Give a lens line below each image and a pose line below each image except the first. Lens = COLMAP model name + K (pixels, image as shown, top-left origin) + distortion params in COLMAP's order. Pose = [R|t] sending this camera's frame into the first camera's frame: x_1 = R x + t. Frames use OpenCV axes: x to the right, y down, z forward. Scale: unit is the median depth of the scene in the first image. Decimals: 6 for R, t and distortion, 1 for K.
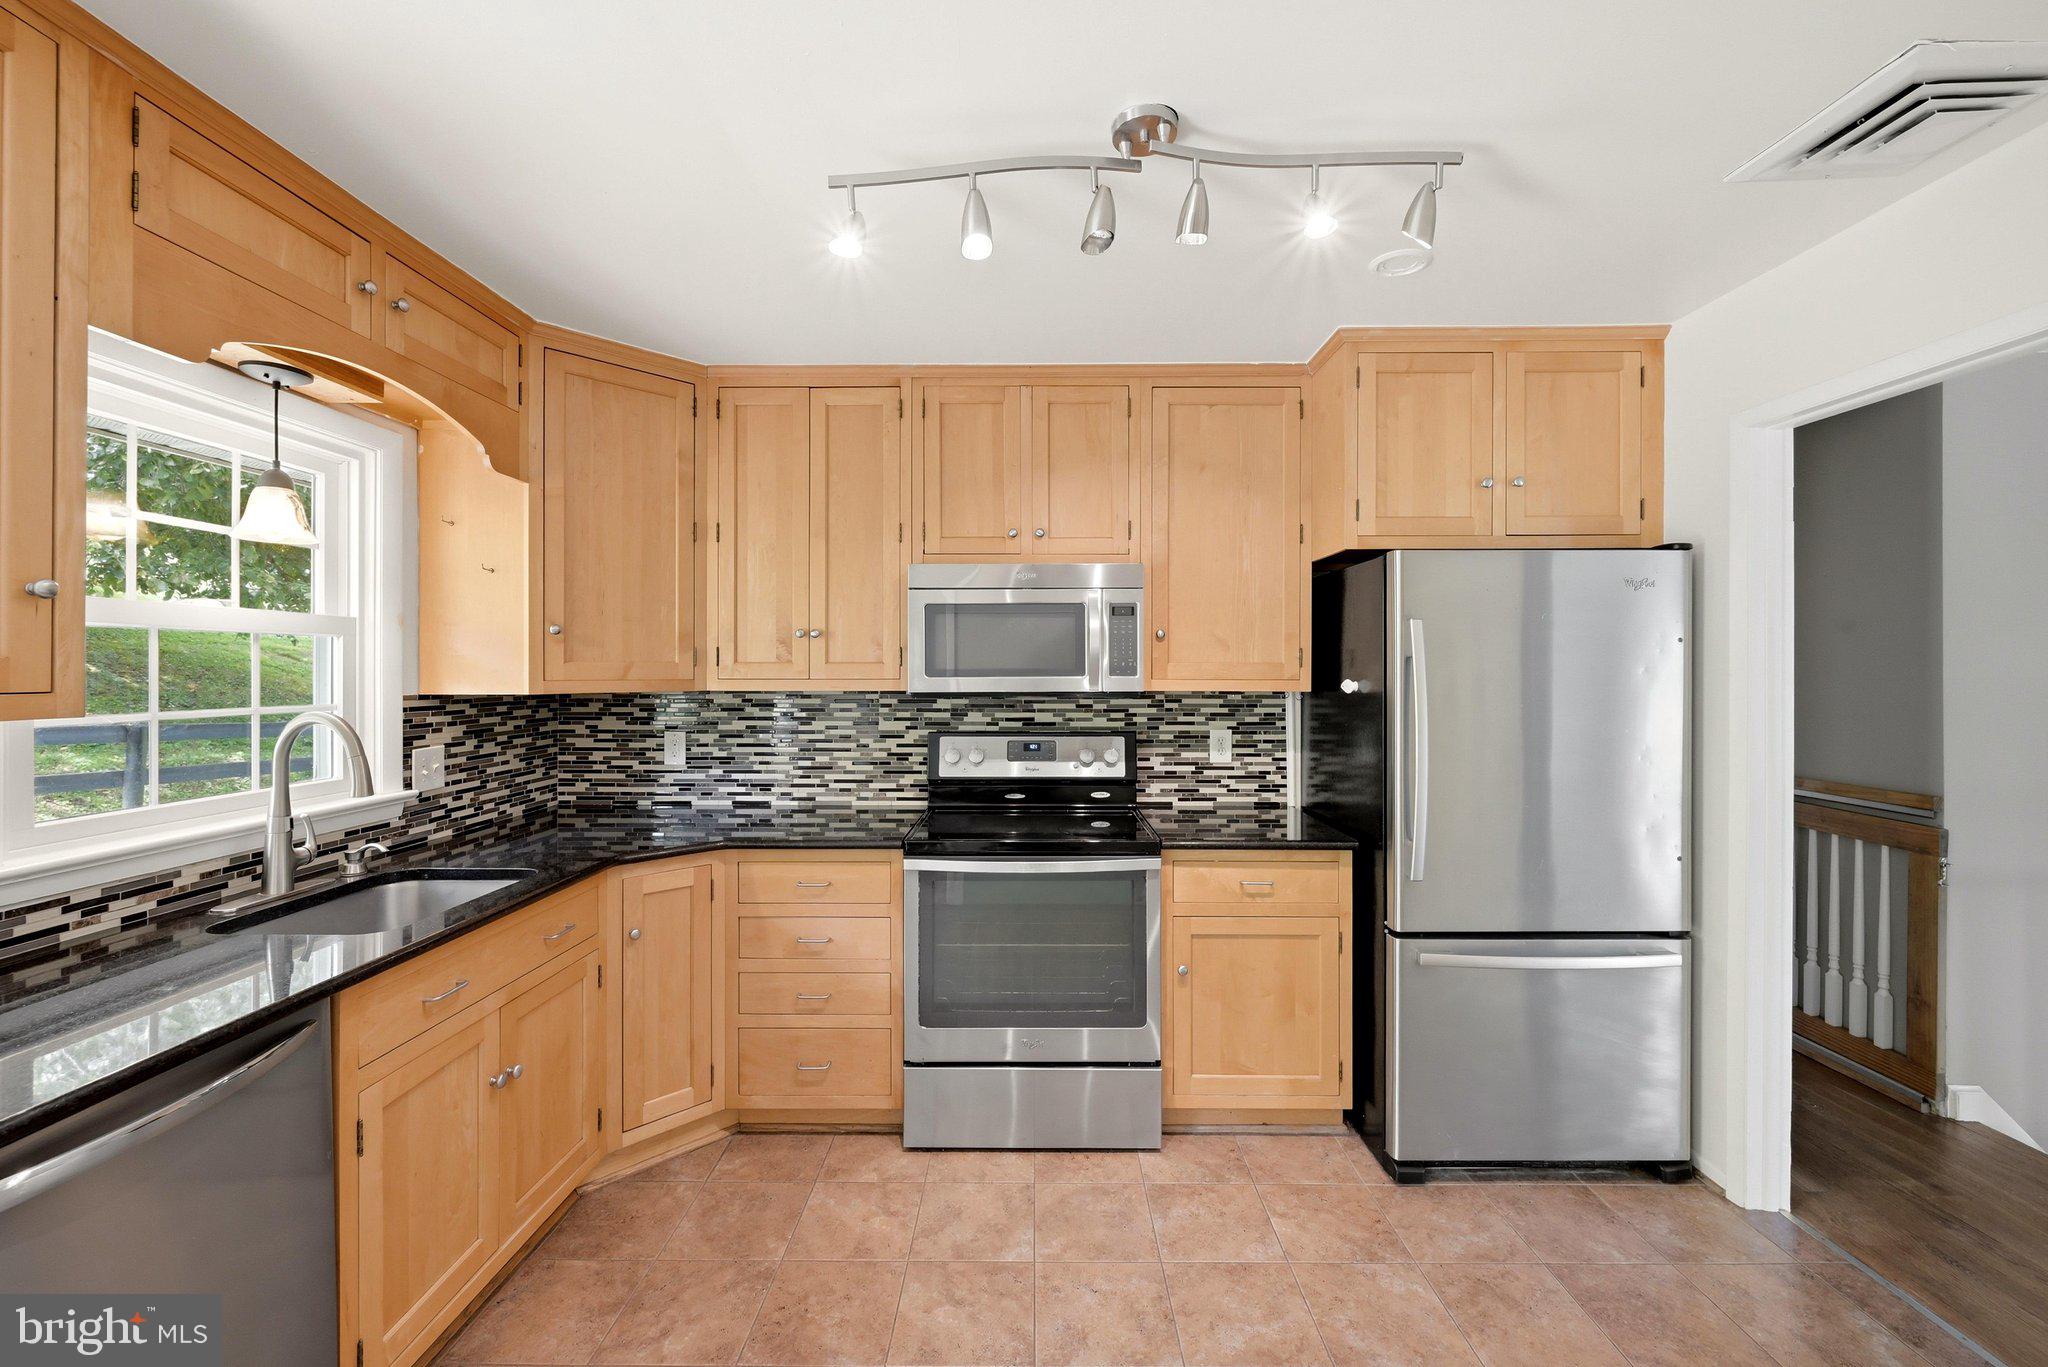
lens RADIAL K [[824.1, 0, 1023.6], [0, 824.1, 671.9], [0, 0, 1]] dist [0.000251, 0.000212]
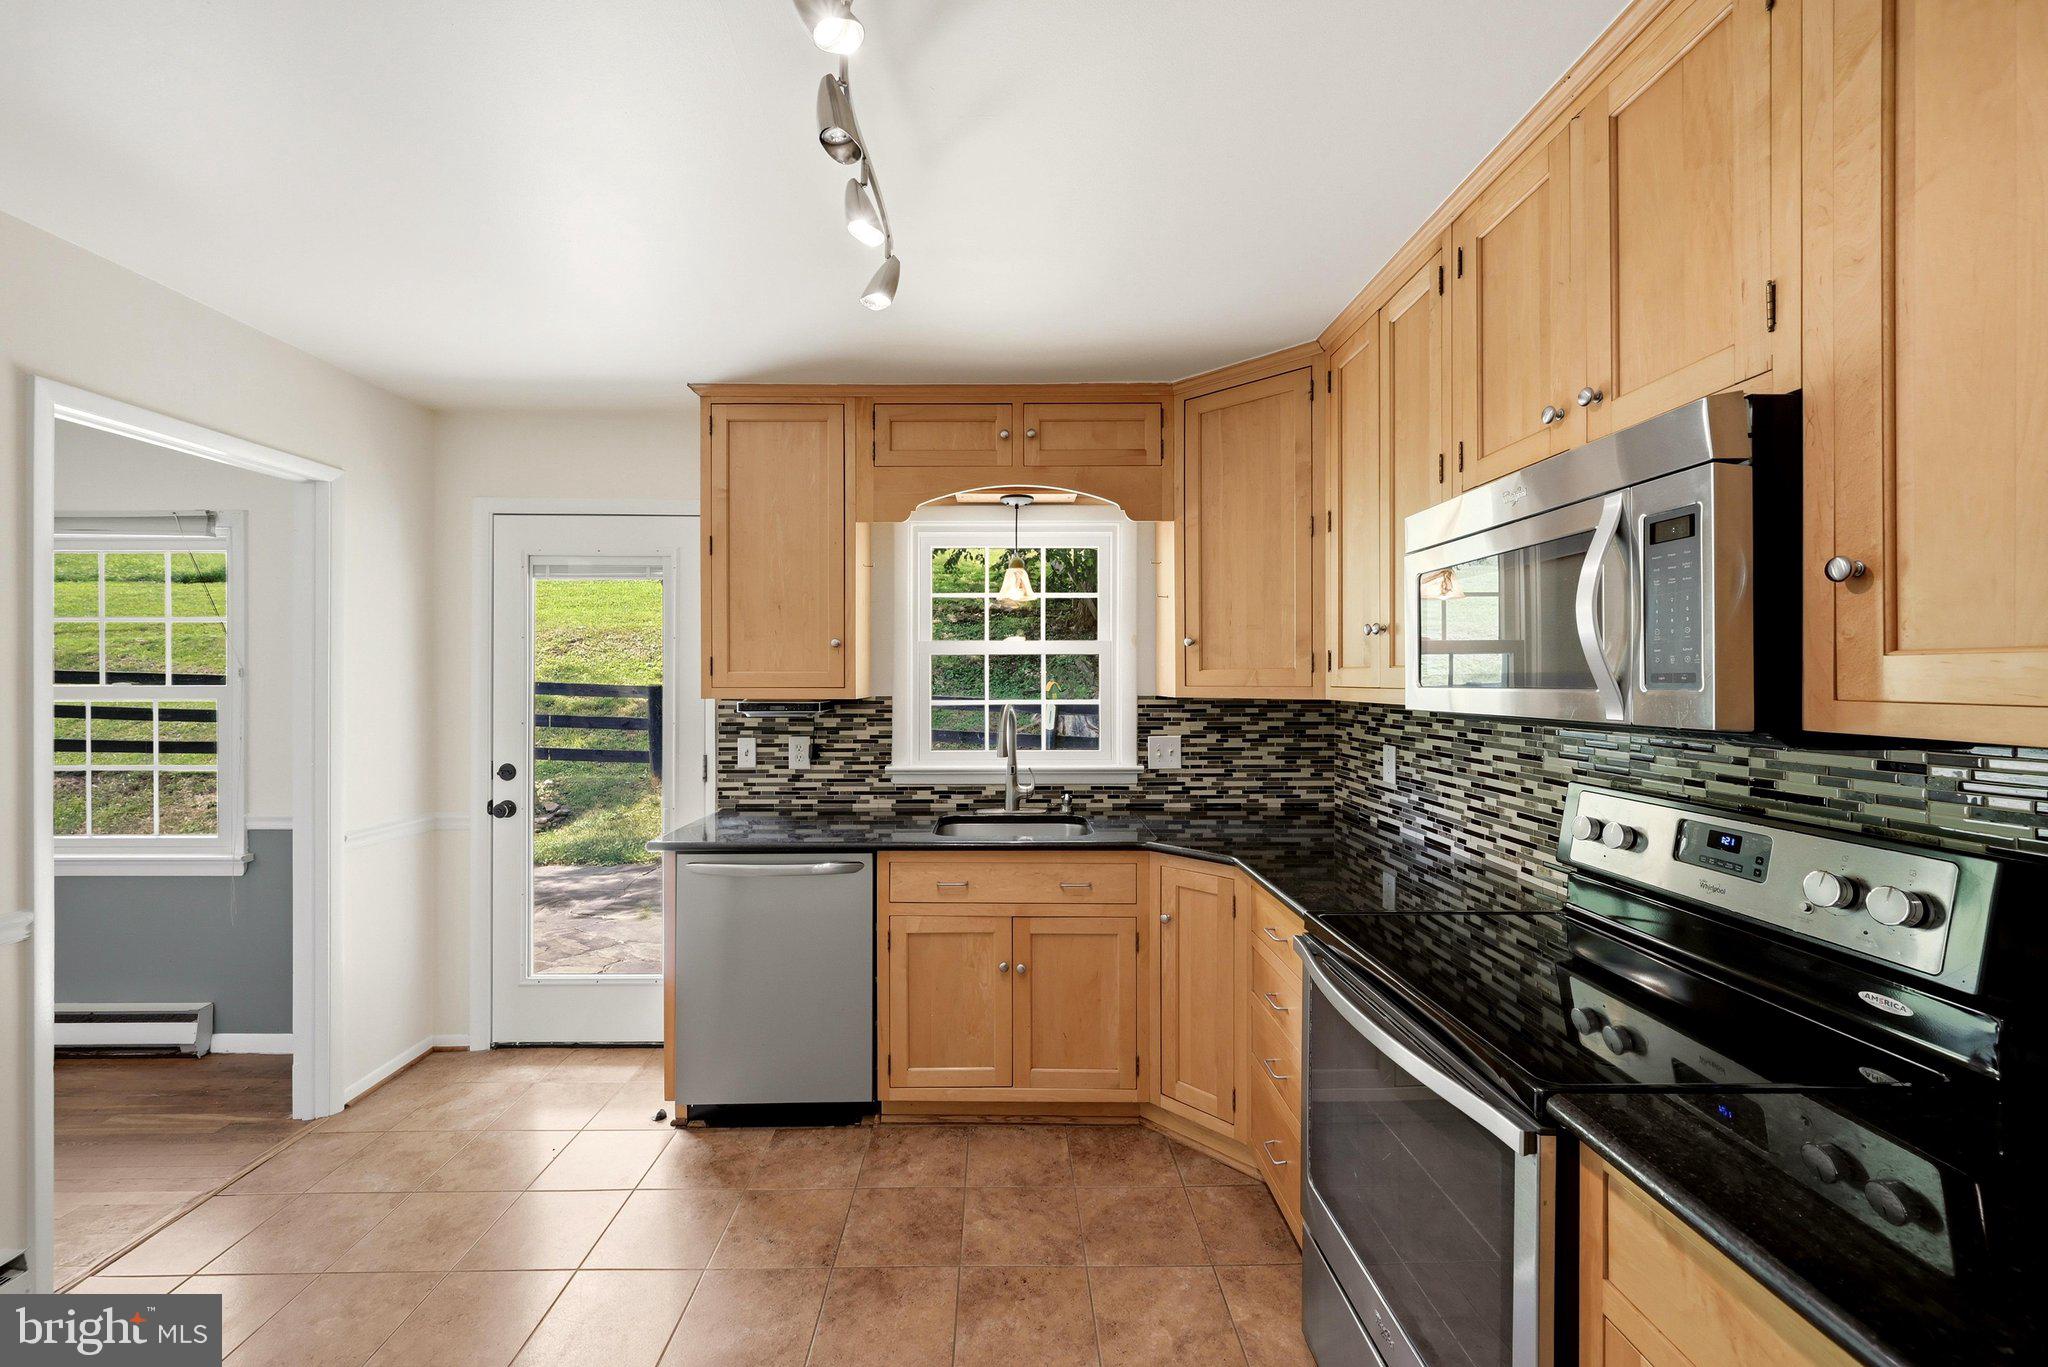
lens RADIAL K [[815.7, 0, 1007.5], [0, 815.7, 678.1], [0, 0, 1]] dist [-0.000194, 0.000165]
pose [[0.021389, 0.000601, -0.999771, 0.502982], [0.000501, 1.000000, 0.000612, -0.001215], [0.999771, -0.000514, 0.021389, 0.639520]]
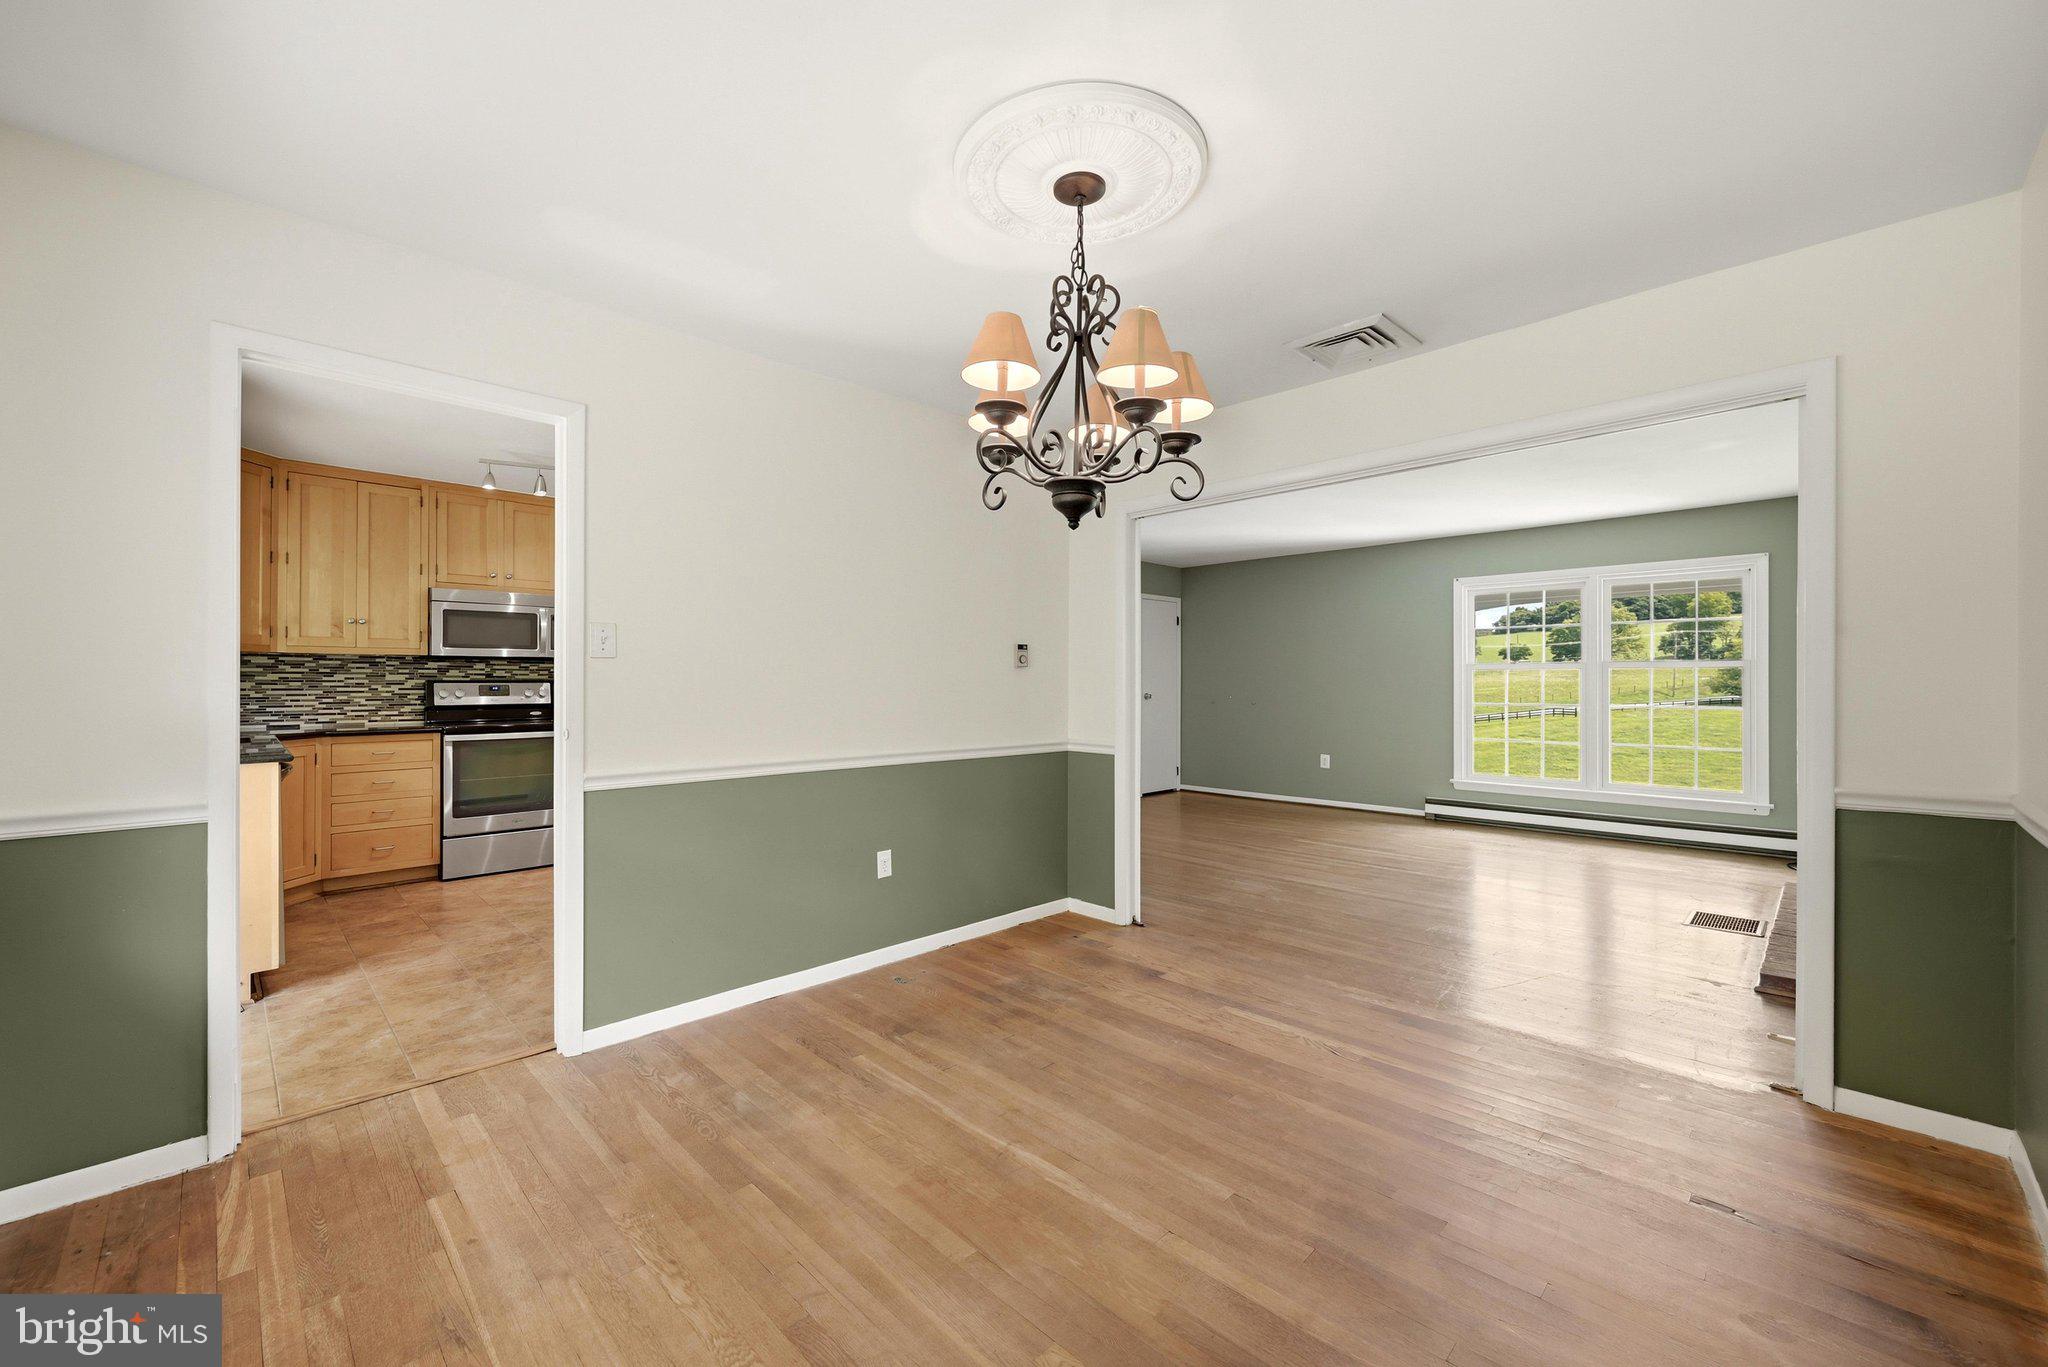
lens RADIAL K [[820.9, 0, 1026.7], [0, 820.9, 677.0], [0, 0, 1]] dist [-0.000294, 0.000040]
pose [[0.698785, 0.003818, 0.715321, -0.516841], [0.000532, 0.999983, -0.005856, 0.084055], [-0.715331, 0.004472, 0.698771, -1.252655]]
